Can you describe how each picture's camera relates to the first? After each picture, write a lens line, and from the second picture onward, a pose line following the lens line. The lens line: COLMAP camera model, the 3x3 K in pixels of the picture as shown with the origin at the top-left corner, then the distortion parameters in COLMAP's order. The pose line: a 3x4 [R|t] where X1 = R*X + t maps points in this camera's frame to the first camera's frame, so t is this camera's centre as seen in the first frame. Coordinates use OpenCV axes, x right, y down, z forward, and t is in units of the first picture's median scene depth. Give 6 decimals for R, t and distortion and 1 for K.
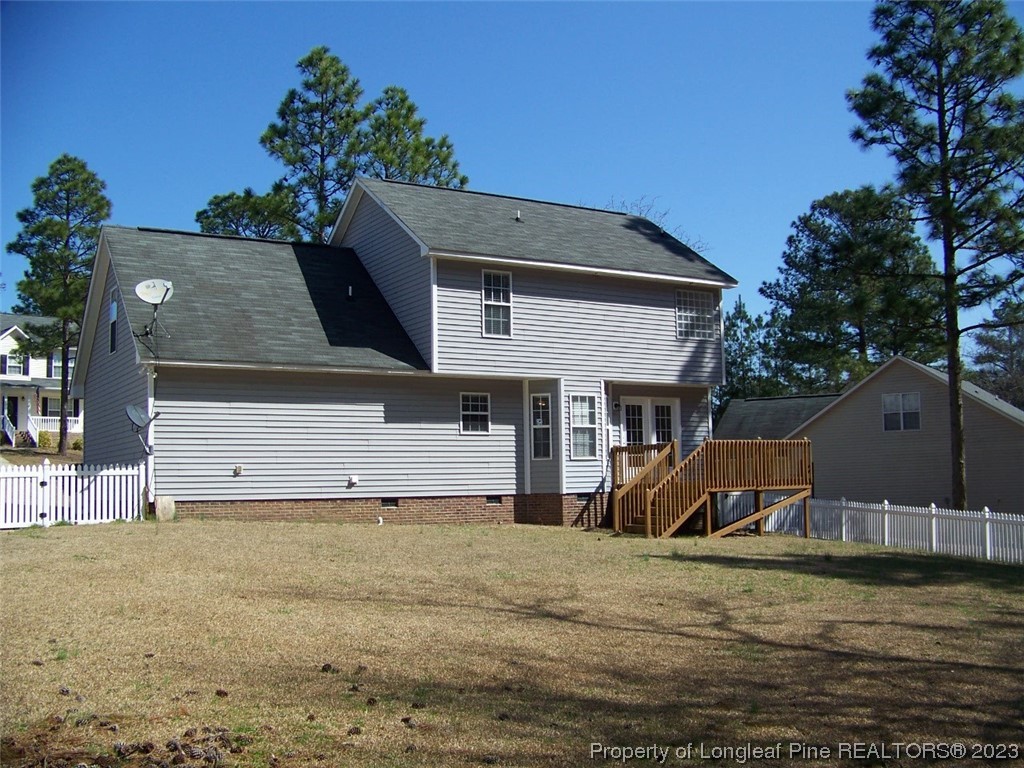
lens RADIAL K [[1087.1, 0, 534.4], [0, 1087.1, 384.6], [0, 0, 1]] dist [-0.258160, 0.357366]
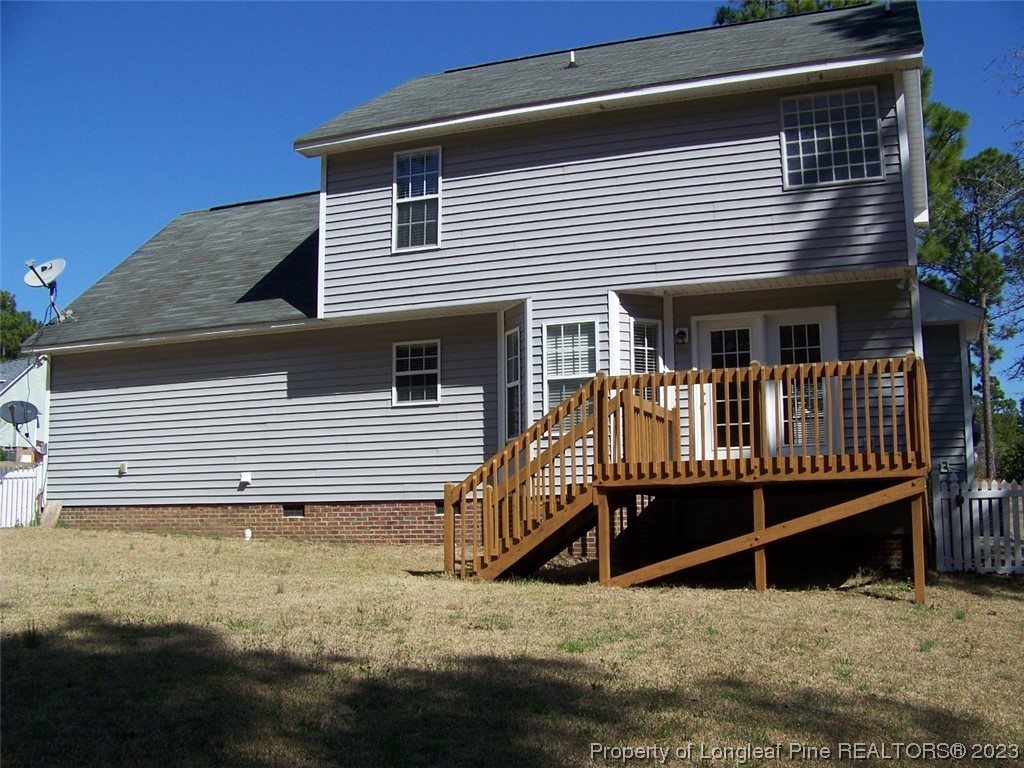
lens RADIAL K [[1087.1, 0, 534.4], [0, 1087.1, 384.6], [0, 0, 1]] dist [-0.258160, 0.357366]
pose [[0.607916, -0.093224, -0.788510, 0.494606], [0.075928, 0.995358, -0.059142, 0.076644], [0.790363, -0.023917, 0.612172, 0.659662]]
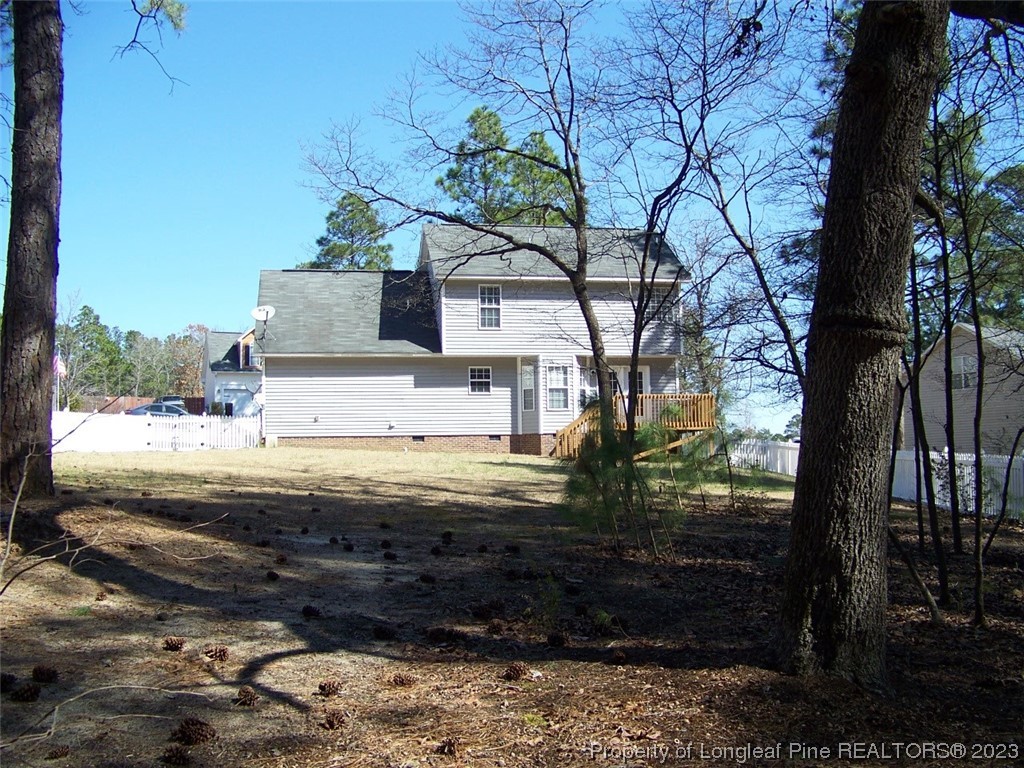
lens RADIAL K [[1087.1, 0, 534.4], [0, 1087.1, 384.6], [0, 0, 1]] dist [-0.258160, 0.357366]
pose [[0.932428, -0.024707, -0.360511, 0.555932], [0.032253, 0.999368, 0.014929, 0.012379], [0.359915, -0.025548, 0.932635, -0.374068]]
